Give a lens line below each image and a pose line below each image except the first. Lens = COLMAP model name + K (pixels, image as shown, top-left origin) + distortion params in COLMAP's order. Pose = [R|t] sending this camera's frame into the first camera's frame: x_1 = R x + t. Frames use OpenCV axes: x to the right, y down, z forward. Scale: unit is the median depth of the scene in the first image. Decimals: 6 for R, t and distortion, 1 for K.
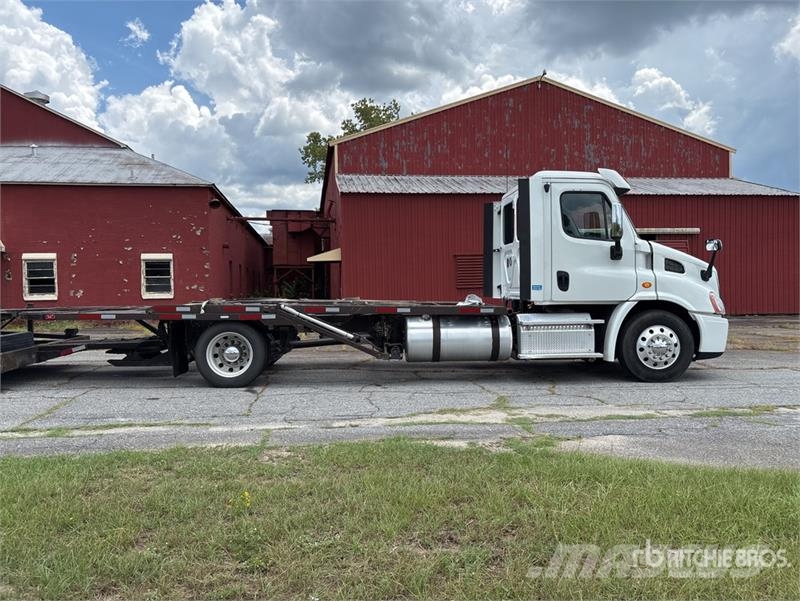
lens RADIAL K [[658.9, 0, 400.5], [0, 658.9, 320.1], [0, 0, 1]] dist [0.004714, -0.003791]
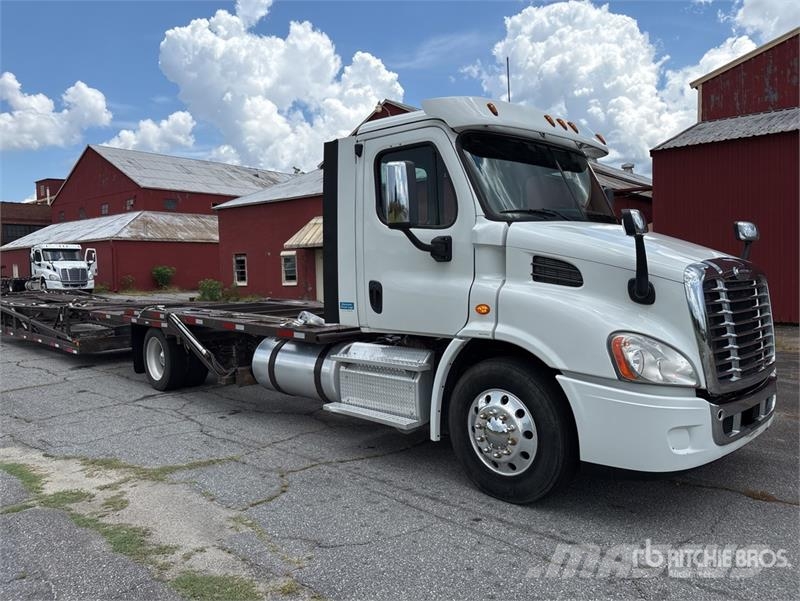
lens RADIAL K [[619.5, 0, 395.9], [0, 619.5, 298.3], [0, 0, 1]] dist [0.046447, -0.008845]
pose [[0.672976, 0.034625, -0.738853, 0.687045], [-0.018422, 0.999379, 0.030054, -0.075159], [0.739435, -0.006614, 0.673196, 0.613843]]
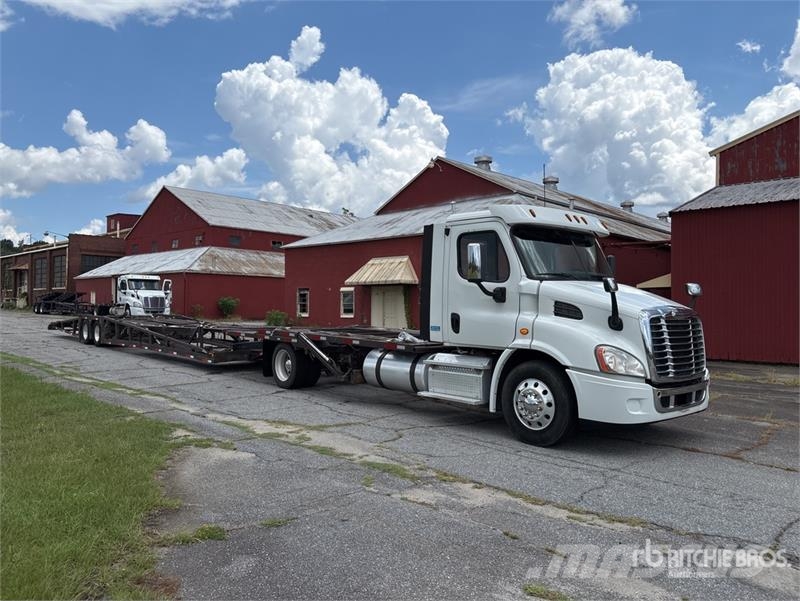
lens RADIAL K [[619.5, 0, 395.9], [0, 619.5, 298.3], [0, 0, 1]] dist [0.046447, -0.008845]
pose [[0.627198, 0.010863, -0.778784, 0.909606], [-0.050209, 0.998387, -0.026510, -0.066656], [0.777240, 0.055729, 0.626732, 0.338857]]
